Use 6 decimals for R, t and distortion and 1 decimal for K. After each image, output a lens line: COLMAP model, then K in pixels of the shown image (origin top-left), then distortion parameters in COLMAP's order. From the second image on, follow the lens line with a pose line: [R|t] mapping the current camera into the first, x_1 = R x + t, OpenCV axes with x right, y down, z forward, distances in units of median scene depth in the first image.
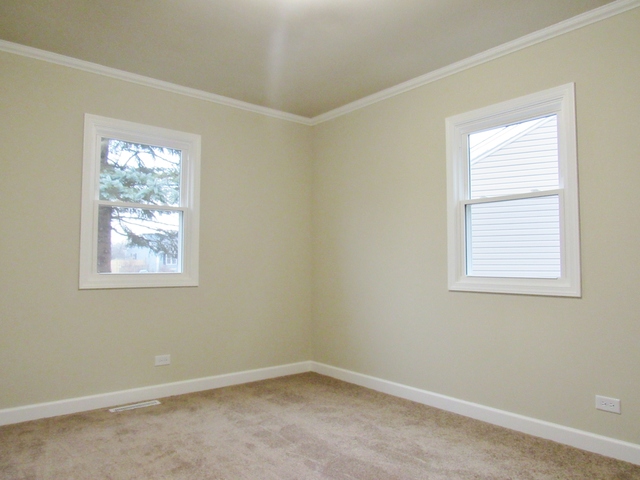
lens RADIAL K [[459.0, 0, 321.0], [0, 459.0, 237.1], [0, 0, 1]] dist [-0.023218, 0.006150]
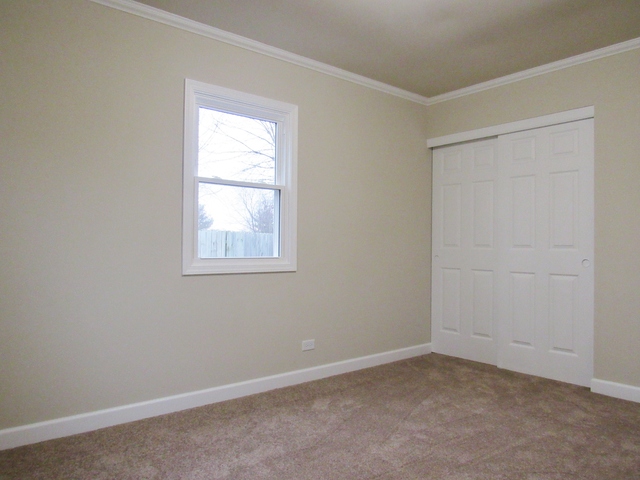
lens RADIAL K [[459.0, 0, 320.3], [0, 459.0, 240.0], [0, 0, 1]] dist [-0.023218, 0.006150]
pose [[0.010353, 0.011163, 0.999884, -0.639192], [-0.063423, 0.997932, -0.010484, 0.042451], [-0.997933, -0.063307, 0.011039, 0.772580]]
